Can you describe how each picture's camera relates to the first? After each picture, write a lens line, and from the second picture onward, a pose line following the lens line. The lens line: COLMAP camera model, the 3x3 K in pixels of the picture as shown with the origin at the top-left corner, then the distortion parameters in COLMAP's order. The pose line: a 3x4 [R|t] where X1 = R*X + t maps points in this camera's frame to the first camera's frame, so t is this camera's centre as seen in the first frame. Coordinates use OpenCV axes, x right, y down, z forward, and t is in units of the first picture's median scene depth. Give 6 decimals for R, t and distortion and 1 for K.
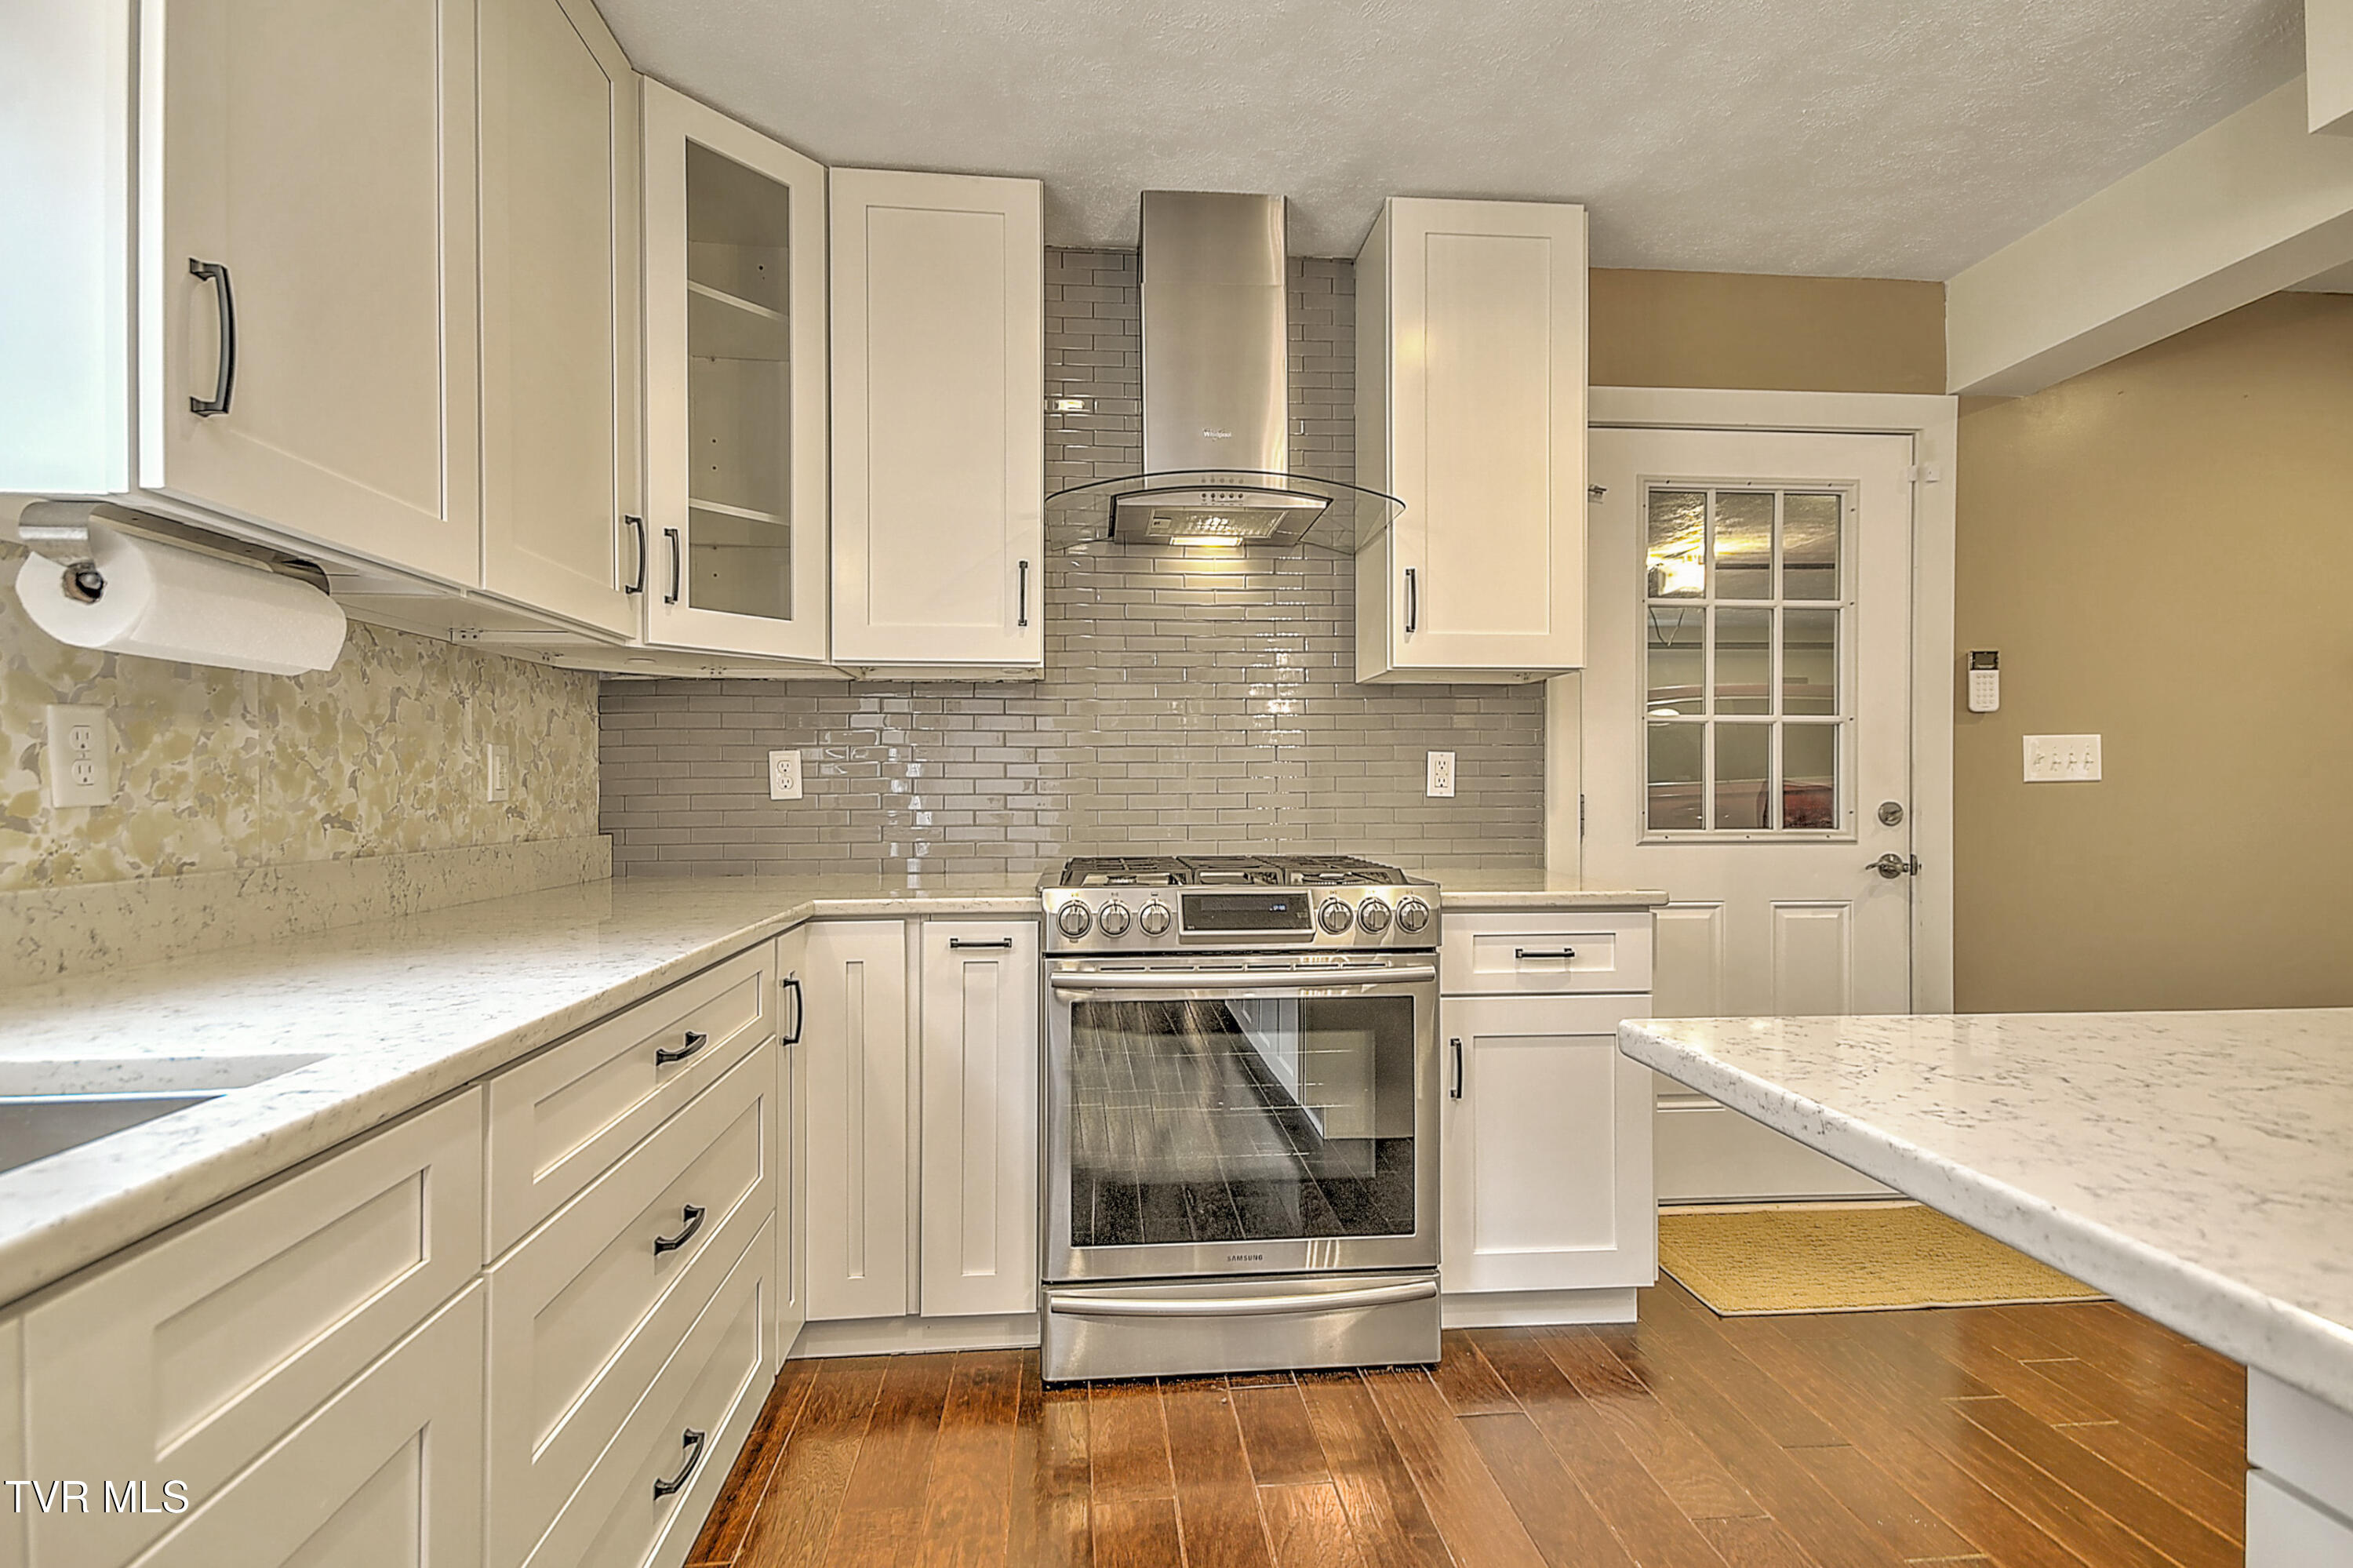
lens RADIAL K [[1096.3, 0, 1181.1], [0, 1096.3, 784.0], [0, 0, 1]] dist [0.015573, 0.001561]
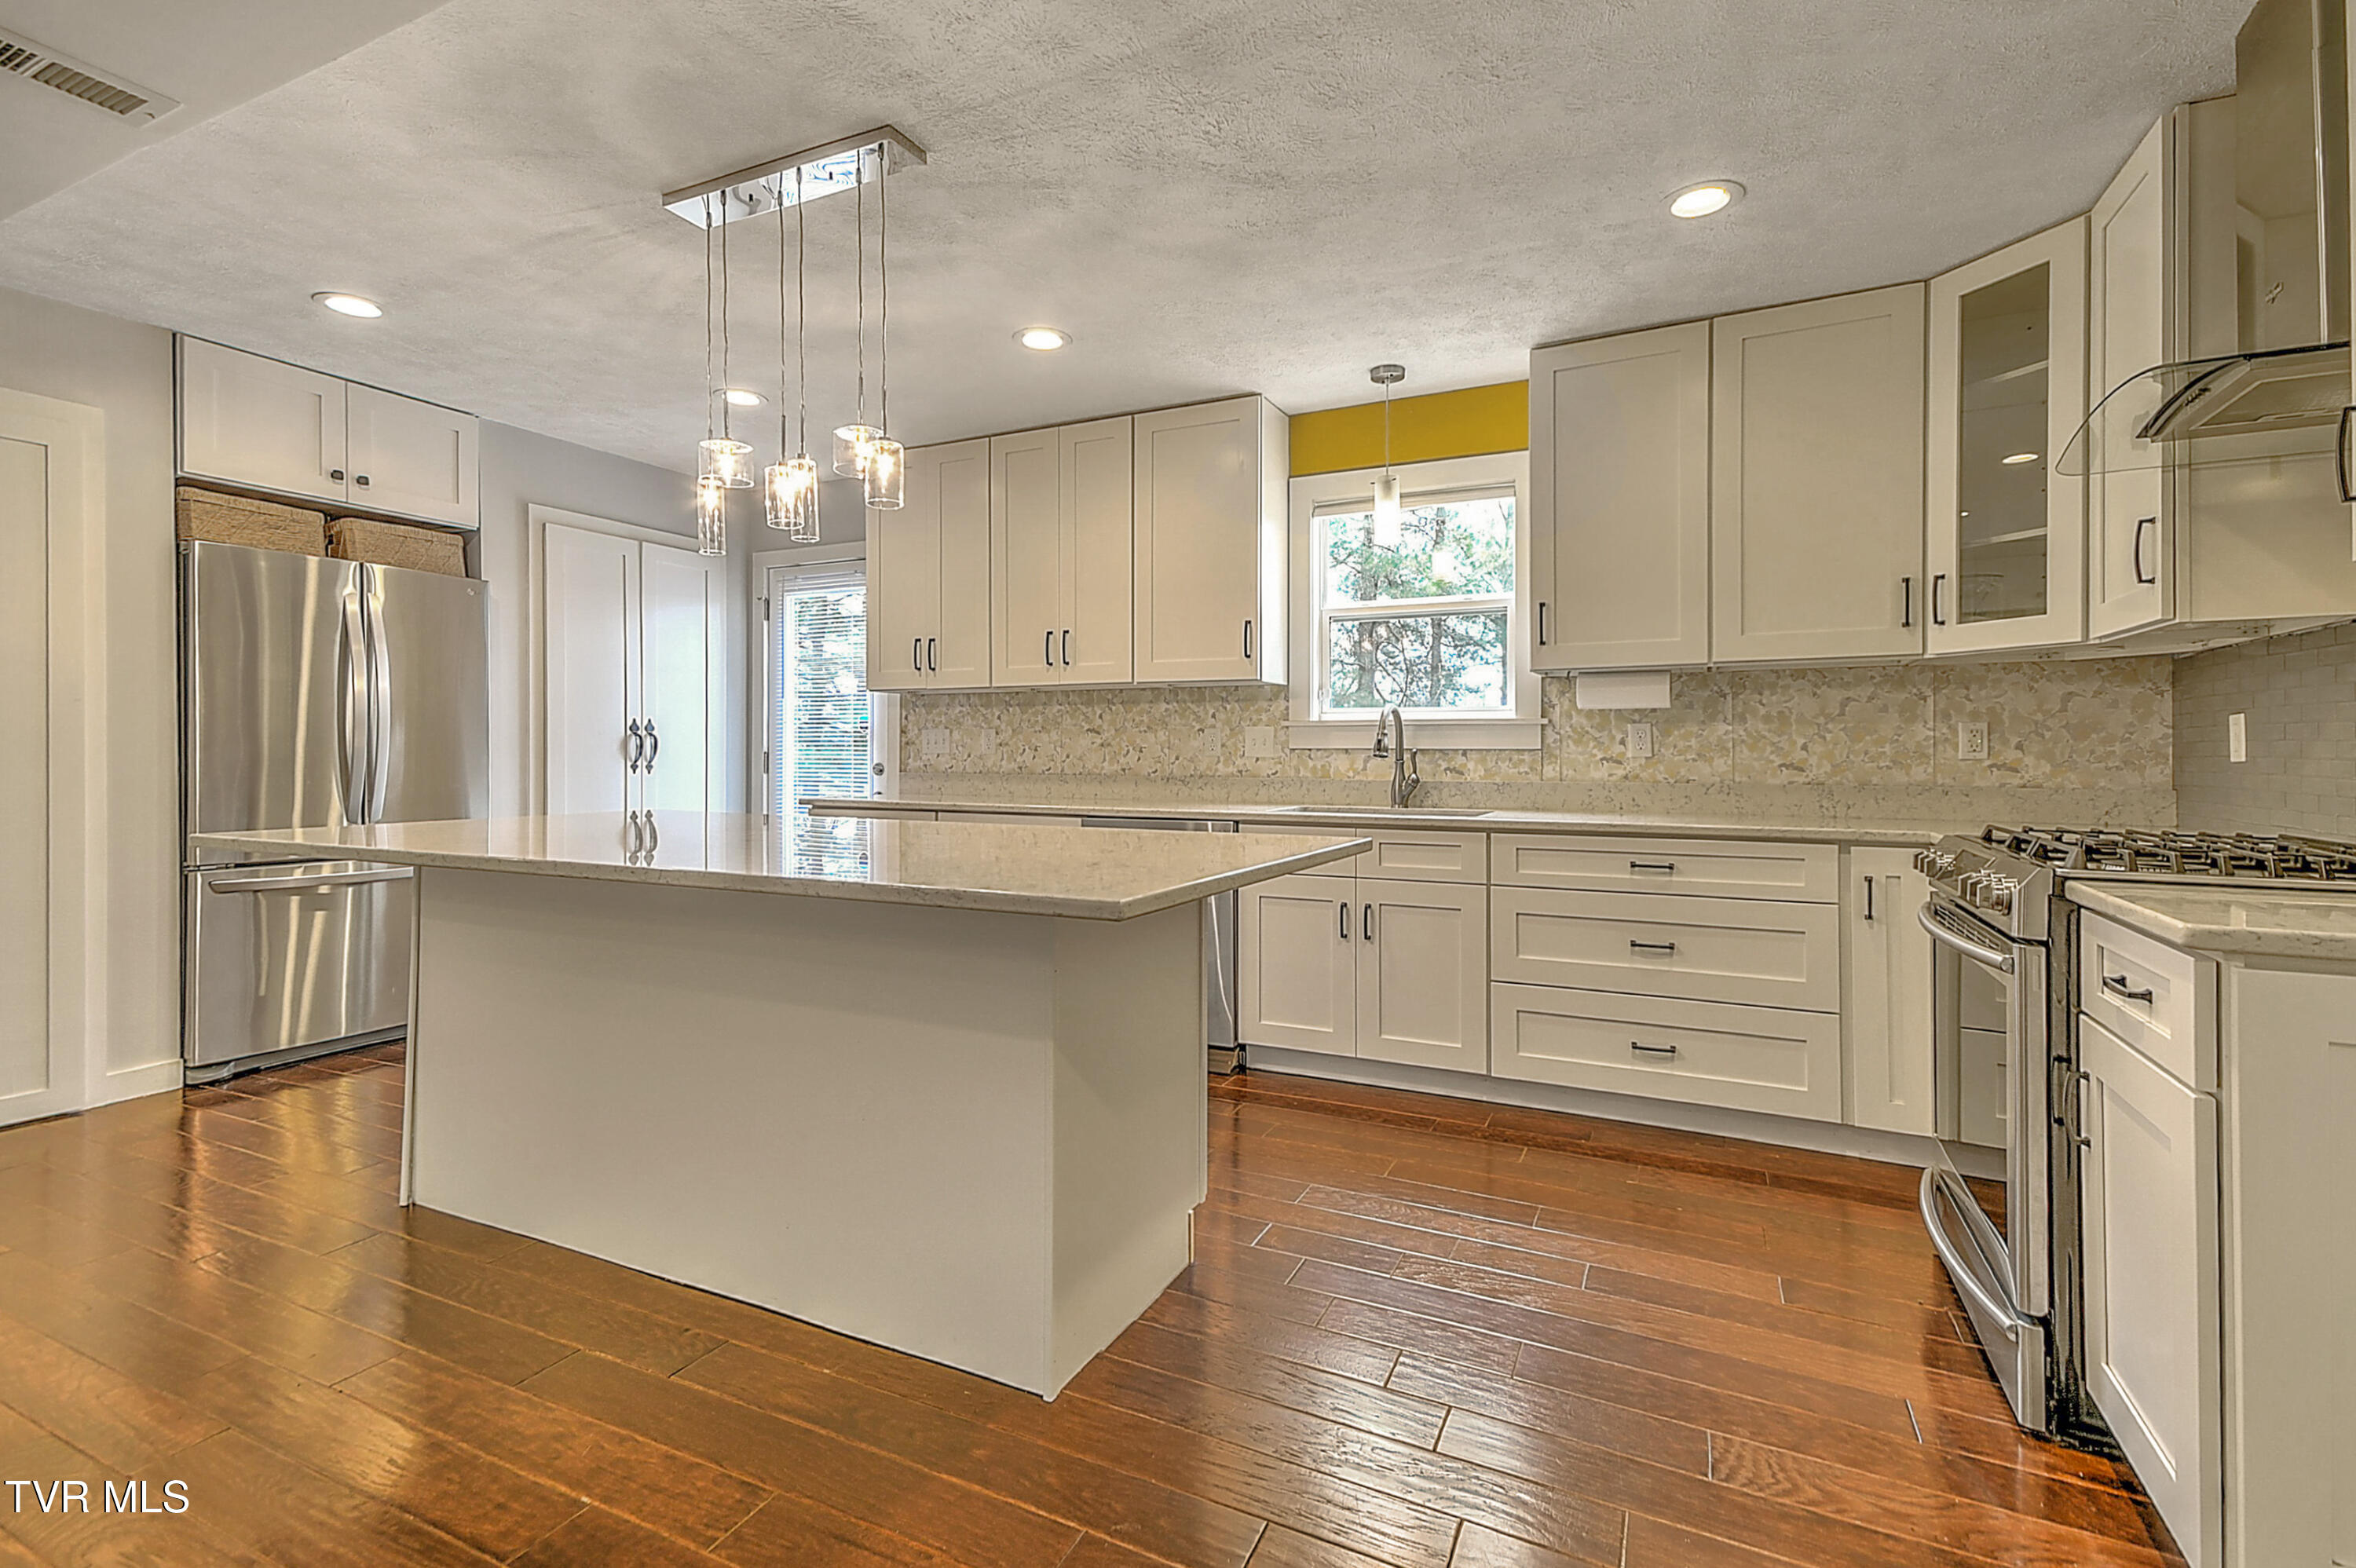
lens RADIAL K [[1083.2, 0, 1162.0], [0, 1083.2, 777.5], [0, 0, 1]] dist [0.011483, -0.004501]
pose [[-0.527325, 0.000792, -0.849663, 1.148299], [-0.006364, 0.999968, 0.004881, 0.036542], [0.849640, 0.007981, -0.527303, 0.762742]]
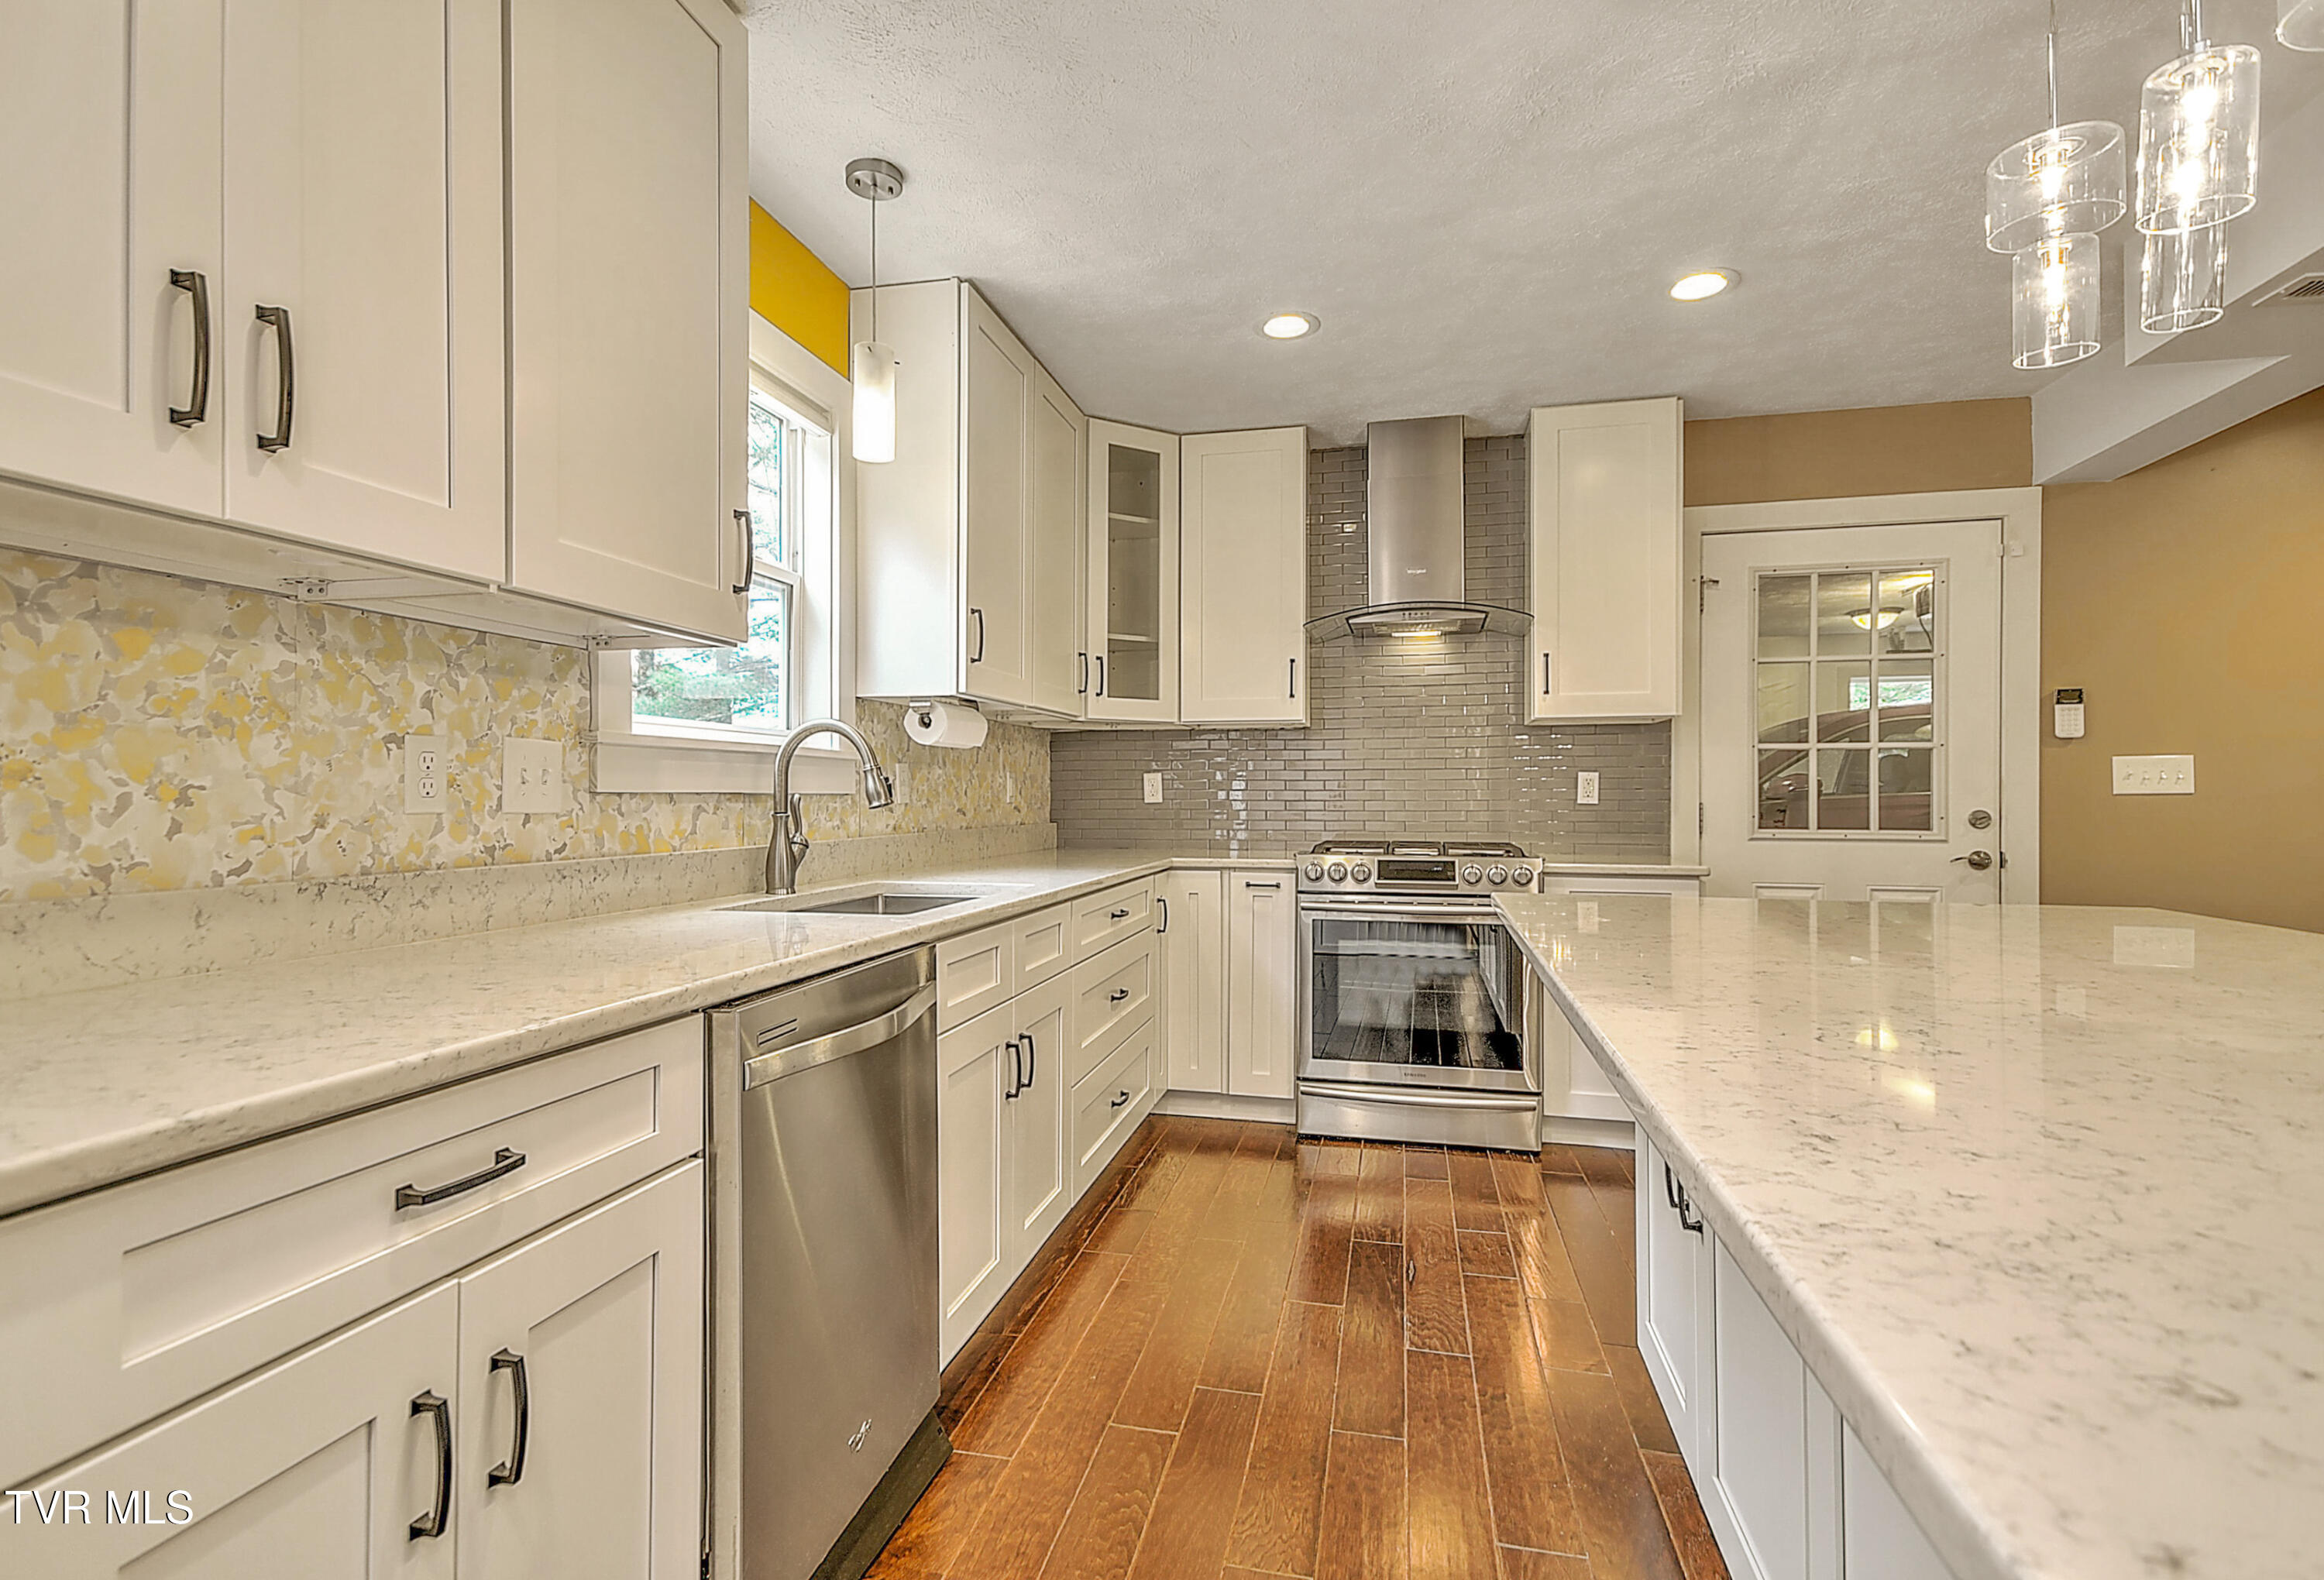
lens RADIAL K [[1111.6, 0, 1147.1], [0, 1111.6, 783.1], [0, 0, 1]] dist [0.021160, -0.001662]
pose [[0.946726, 0.000326, -0.322039, 0.185397], [-0.002217, 0.999982, -0.005504, -0.006674], [0.322031, 0.005925, 0.946710, -0.641330]]
